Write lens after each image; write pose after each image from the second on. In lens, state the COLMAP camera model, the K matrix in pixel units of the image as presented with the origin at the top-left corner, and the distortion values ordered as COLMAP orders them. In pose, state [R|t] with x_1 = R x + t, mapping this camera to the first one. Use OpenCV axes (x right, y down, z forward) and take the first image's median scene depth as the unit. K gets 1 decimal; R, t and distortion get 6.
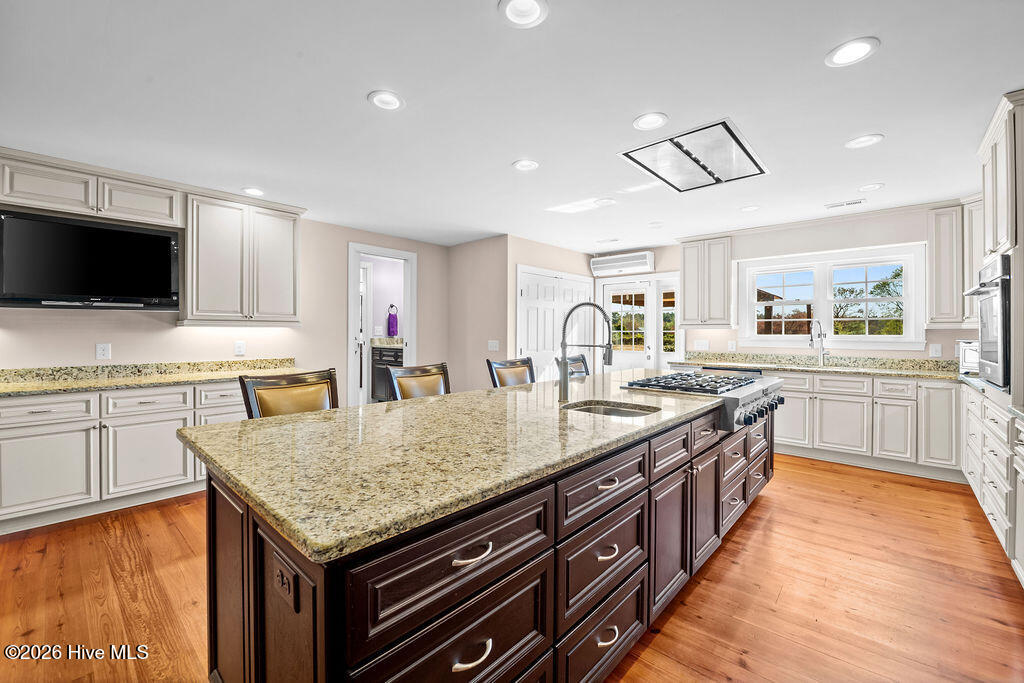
lens RADIAL K [[416.4, 0, 501.9], [0, 416.4, 332.6], [0, 0, 1]] dist [0.002169, -0.002800]
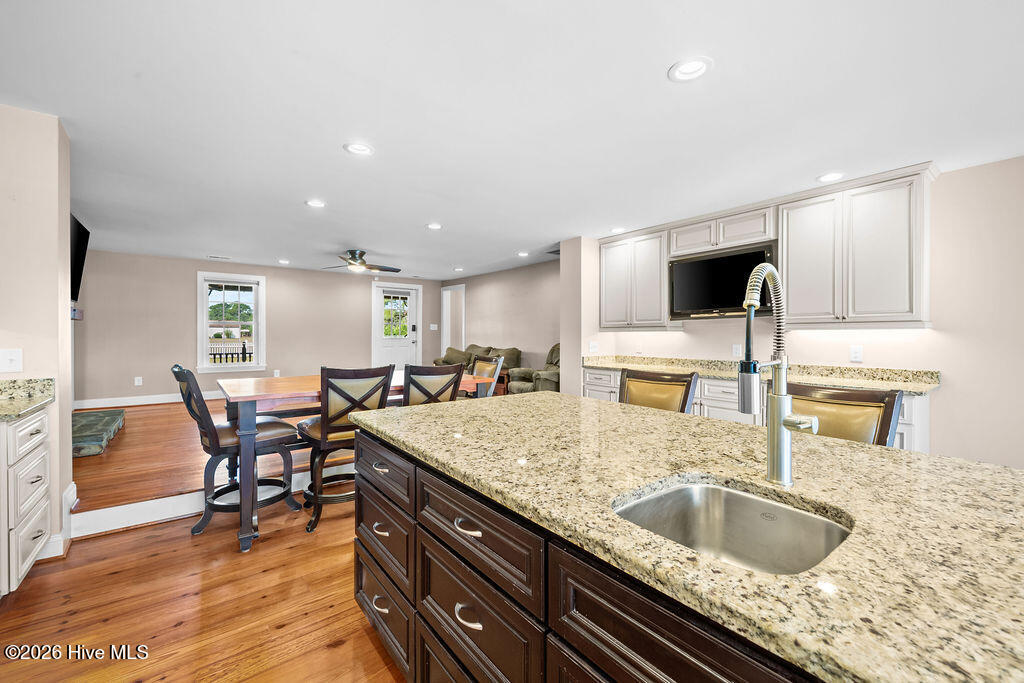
lens RADIAL K [[416.4, 0, 505.5], [0, 416.4, 334.1], [0, 0, 1]] dist [0.002169, -0.002800]
pose [[-0.160113, -0.005289, -0.987084, 0.362569], [-0.001166, 0.999986, -0.005169, 0.001723], [0.987098, 0.000324, -0.160117, 0.425095]]
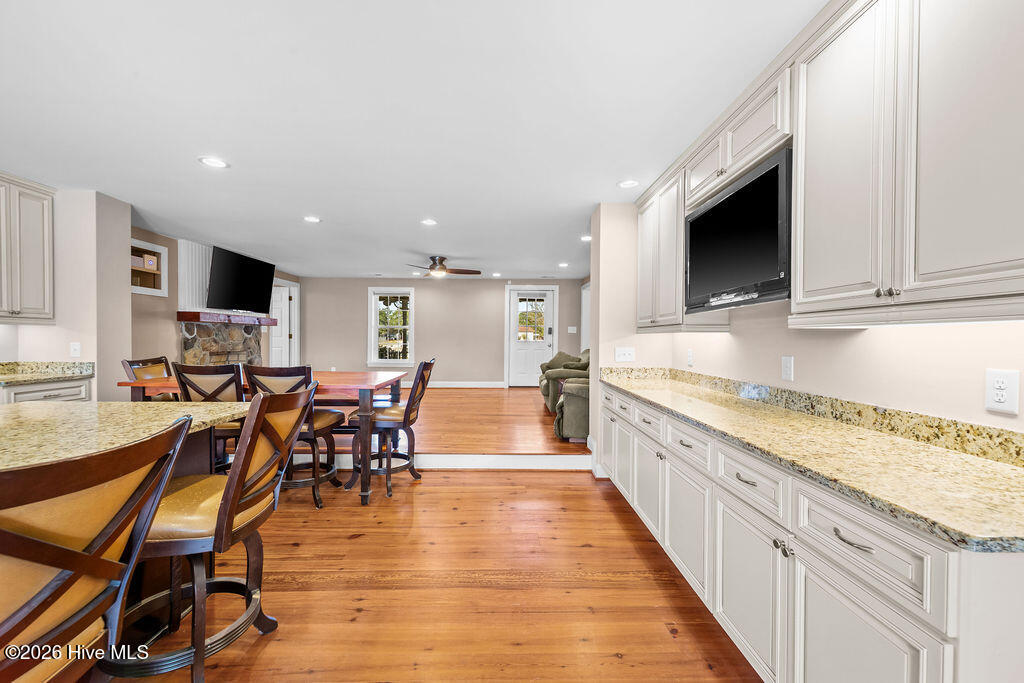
lens RADIAL K [[416.4, 0, 507.5], [0, 416.4, 346.1], [0, 0, 1]] dist [0.002169, -0.002800]
pose [[-0.724564, 0.004055, -0.689196, -0.143819], [-0.010495, 0.999802, 0.016916, 0.002479], [0.689128, 0.019490, -0.724378, 0.997515]]
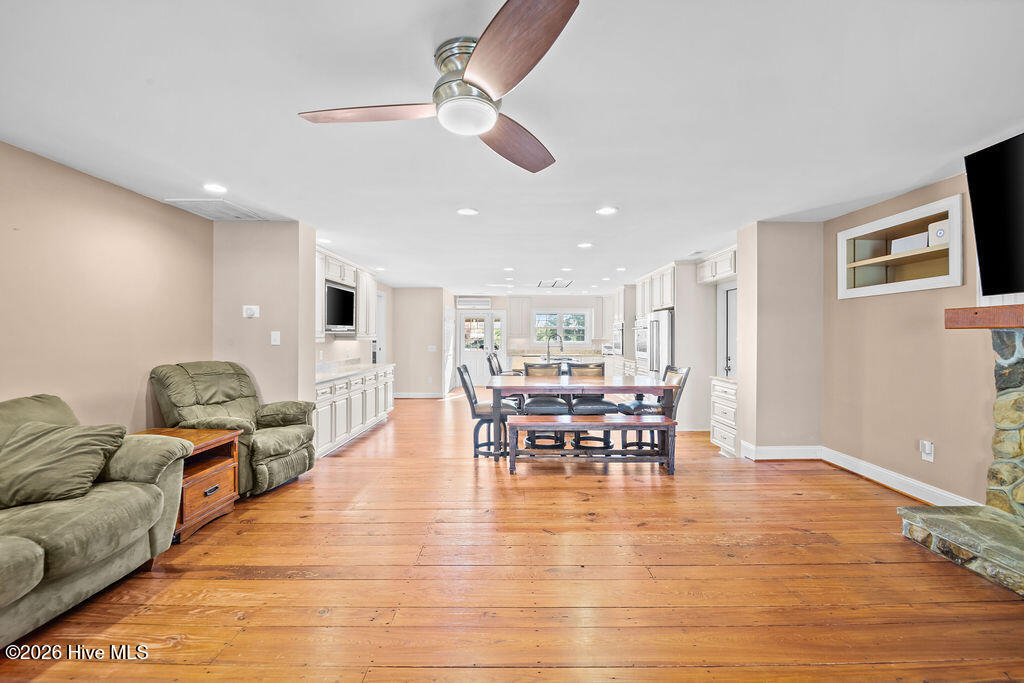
lens RADIAL K [[416.4, 0, 516.4], [0, 416.4, 337.8], [0, 0, 1]] dist [0.002169, -0.002800]
pose [[0.724976, -0.003179, 0.688767, -1.310501], [-0.000833, 0.999985, 0.005493, -0.033566], [-0.688774, -0.004556, 0.724962, -0.701703]]
